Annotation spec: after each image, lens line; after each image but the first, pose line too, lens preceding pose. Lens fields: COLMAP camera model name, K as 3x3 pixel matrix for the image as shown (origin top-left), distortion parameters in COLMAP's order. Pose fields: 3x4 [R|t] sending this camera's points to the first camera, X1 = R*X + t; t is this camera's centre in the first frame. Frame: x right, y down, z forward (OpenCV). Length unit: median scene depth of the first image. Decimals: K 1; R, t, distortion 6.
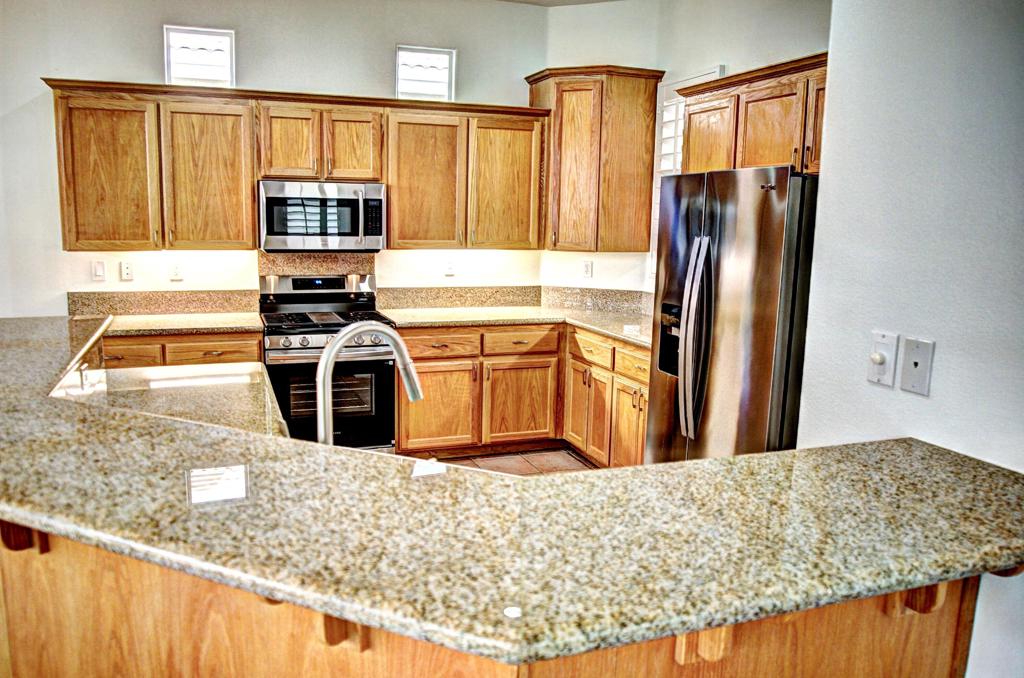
lens RADIAL K [[774.7, 0, 498.8], [0, 774.7, 338.1], [0, 0, 1]] dist [-0.073197, 0.041409]
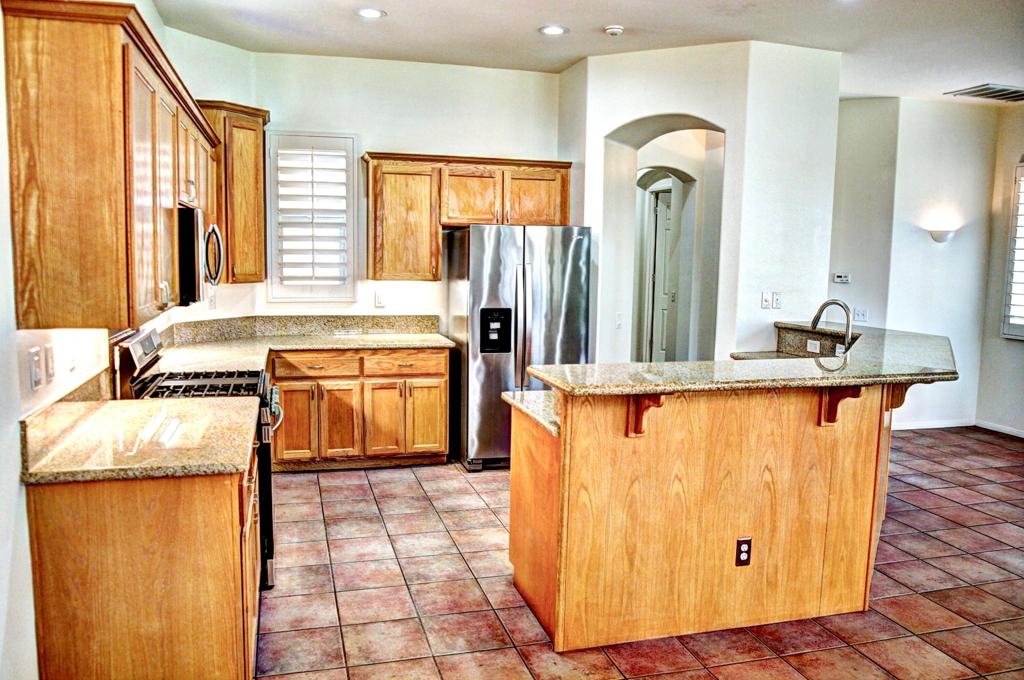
lens RADIAL K [[774.7, 0, 501.4], [0, 774.7, 338.5], [0, 0, 1]] dist [-0.073197, 0.041409]
pose [[0.080187, -0.129655, 0.988312, -0.974196], [0.139895, 0.983155, 0.117628, -0.121733], [-0.986914, 0.128828, 0.096974, 0.622251]]
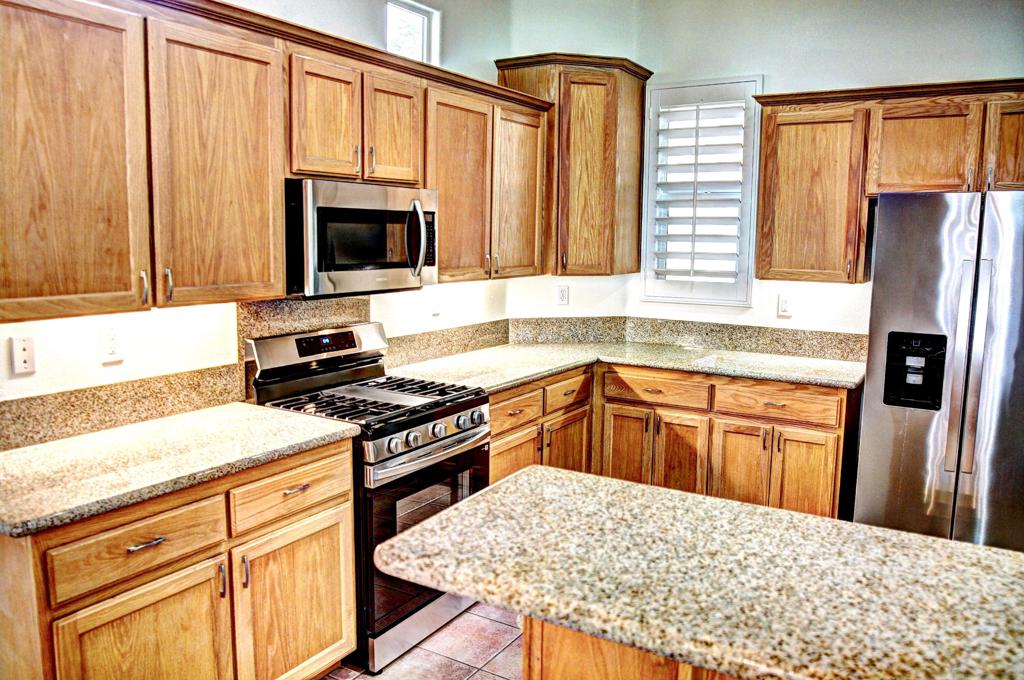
lens RADIAL K [[774.7, 0, 503.1], [0, 774.7, 338.8], [0, 0, 1]] dist [-0.073197, 0.041409]
pose [[0.788879, -0.092099, 0.607608, -0.529464], [0.098142, 0.994898, 0.023382, -0.078420], [-0.606661, 0.041186, 0.793893, 0.423993]]
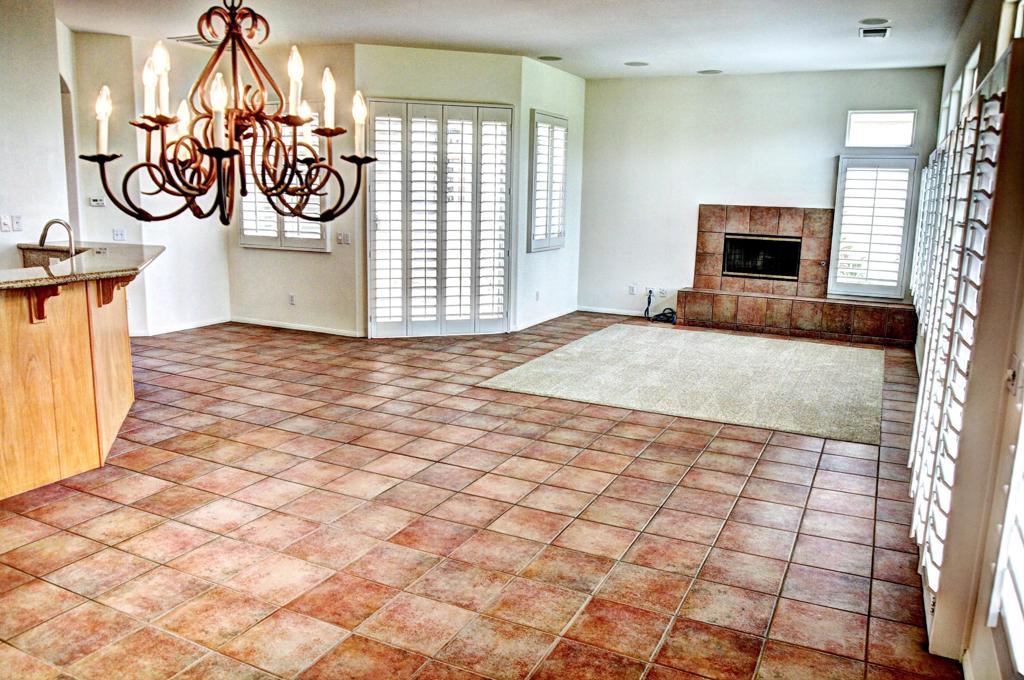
lens RADIAL K [[774.7, 0, 499.4], [0, 774.7, 335.7], [0, 0, 1]] dist [-0.073197, 0.041409]
pose [[-0.681478, -0.168628, 0.712146, -1.209986], [0.080833, 0.949795, 0.302252, -0.117445], [-0.727360, 0.263543, -0.633634, 0.571997]]
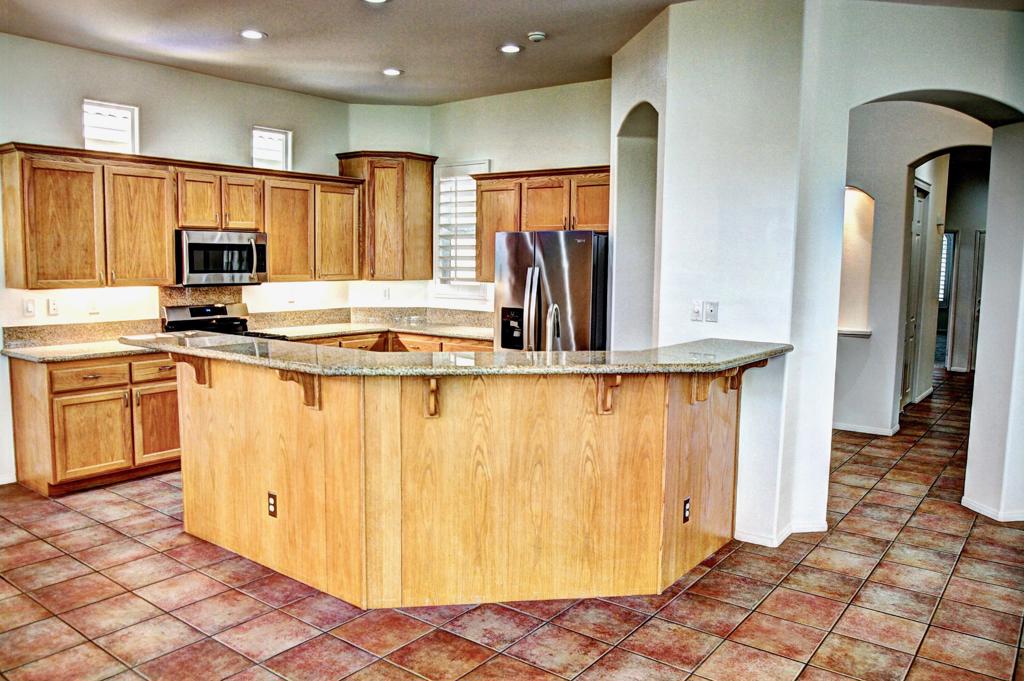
lens RADIAL K [[774.7, 0, 503.2], [0, 774.7, 338.4], [0, 0, 1]] dist [-0.073197, 0.041409]
pose [[0.844484, -0.064607, 0.531670, -0.517263], [0.087320, 0.996024, -0.017663, 0.038682], [-0.528415, 0.061342, 0.846768, -0.318725]]
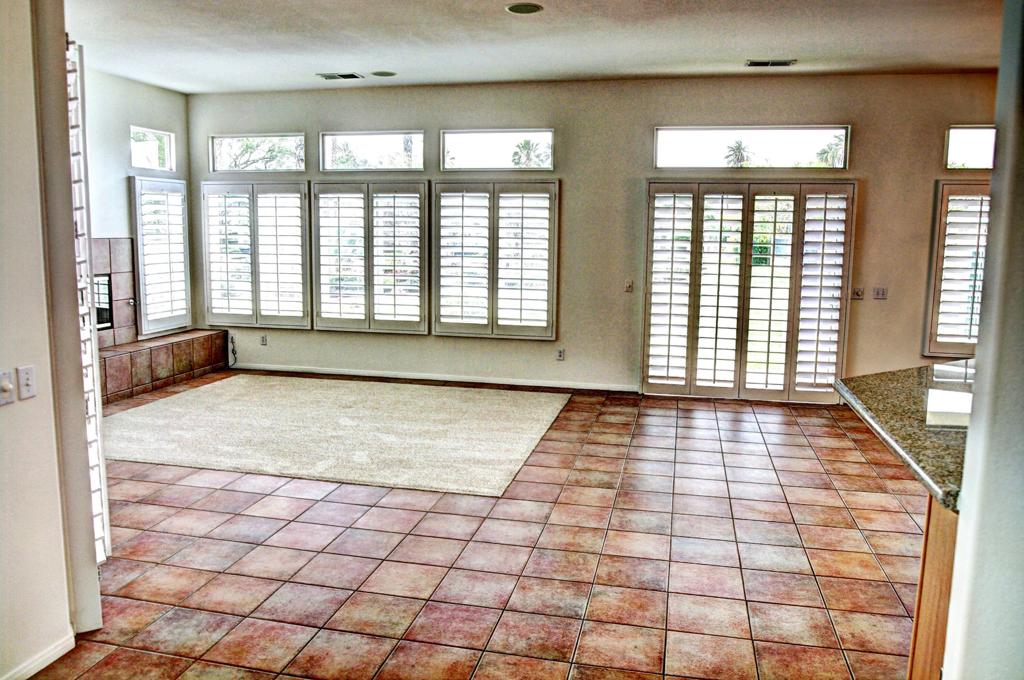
lens RADIAL K [[774.7, 0, 503.3], [0, 774.7, 343.4], [0, 0, 1]] dist [-0.073197, 0.041409]
pose [[-0.546700, 0.094817, -0.831943, 0.541780], [-0.155332, 0.964838, 0.212038, -0.028891], [0.822795, 0.245148, -0.512749, 0.235465]]
